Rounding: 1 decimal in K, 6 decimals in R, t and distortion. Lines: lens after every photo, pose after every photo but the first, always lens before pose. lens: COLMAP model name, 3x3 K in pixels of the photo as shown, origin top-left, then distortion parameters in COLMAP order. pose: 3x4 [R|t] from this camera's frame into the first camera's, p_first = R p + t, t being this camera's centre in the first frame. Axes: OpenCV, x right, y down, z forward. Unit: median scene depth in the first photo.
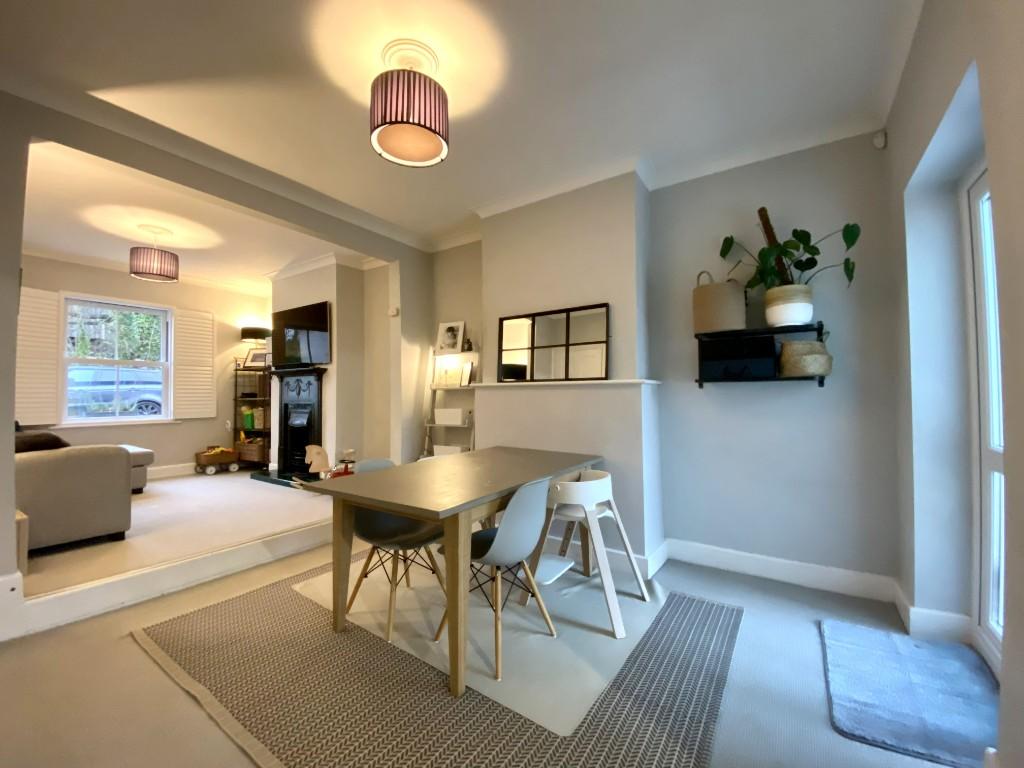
lens RADIAL K [[424.0, 0, 505.5], [0, 424.0, 384.2], [0, 0, 1]] dist [-0.000703, -0.000356]
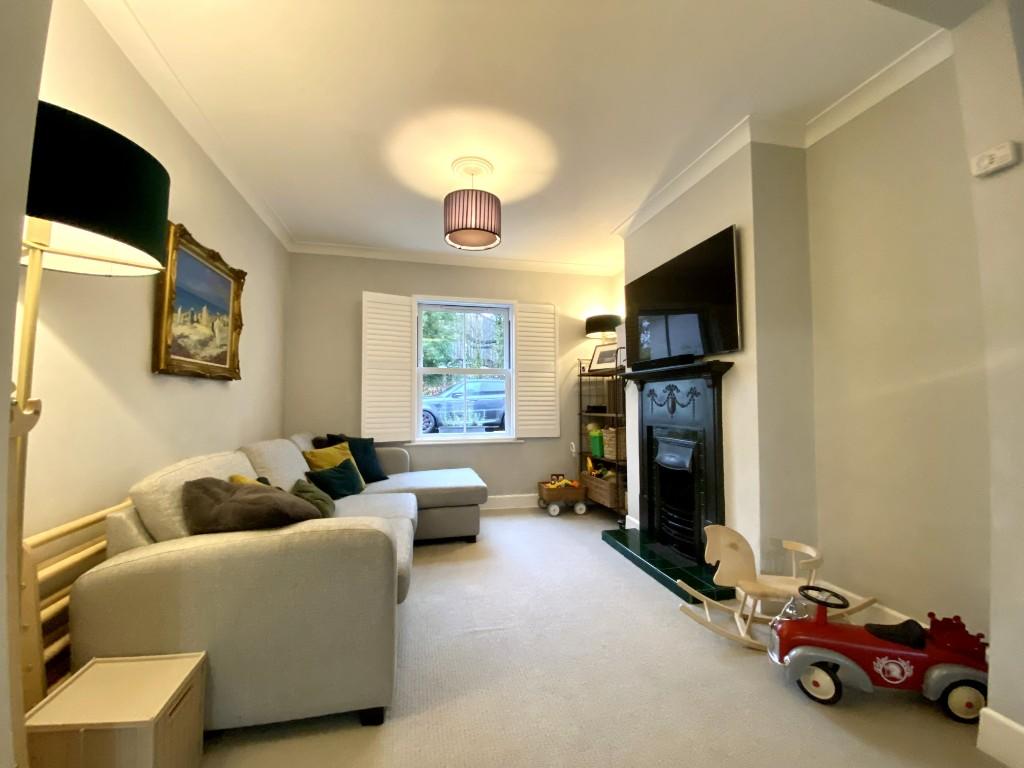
lens RADIAL K [[424.0, 0, 505.5], [0, 424.0, 384.2], [0, 0, 1]] dist [-0.000703, -0.000356]
pose [[0.731476, -0.025088, -0.681405, -0.235047], [0.016013, 0.999679, -0.019617, -0.005145], [0.681679, 0.003438, 0.731643, 0.382088]]
